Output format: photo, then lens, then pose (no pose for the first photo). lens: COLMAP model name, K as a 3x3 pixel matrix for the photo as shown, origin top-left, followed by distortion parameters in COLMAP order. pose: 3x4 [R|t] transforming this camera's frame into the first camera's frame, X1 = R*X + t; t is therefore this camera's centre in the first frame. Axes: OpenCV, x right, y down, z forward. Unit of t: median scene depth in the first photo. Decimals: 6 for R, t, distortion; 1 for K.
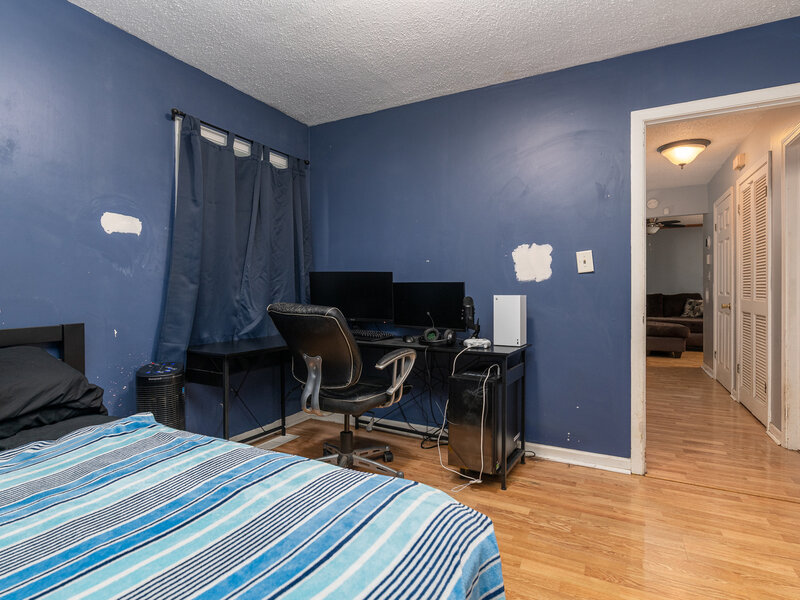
lens RADIAL K [[410.8, 0, 406.6], [0, 410.8, 297.0], [0, 0, 1]] dist [0.001947, 0.001550]
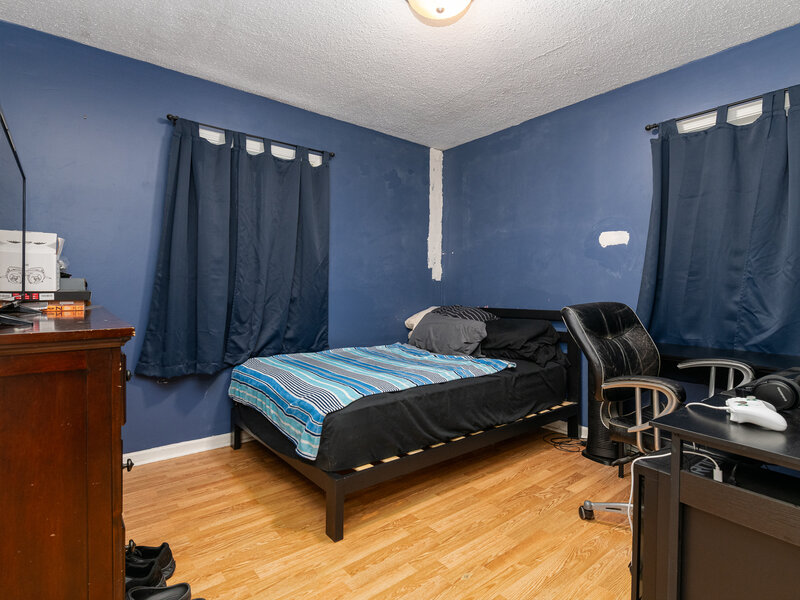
lens RADIAL K [[399.3, 0, 404.6], [0, 399.3, 296.0], [0, 0, 1]] dist [-0.000098, 0.000021]
pose [[-0.398687, 0.006357, -0.917065, 0.637114], [-0.028631, 0.999402, 0.019375, 0.000308], [0.916640, 0.033981, -0.398267, 0.776308]]
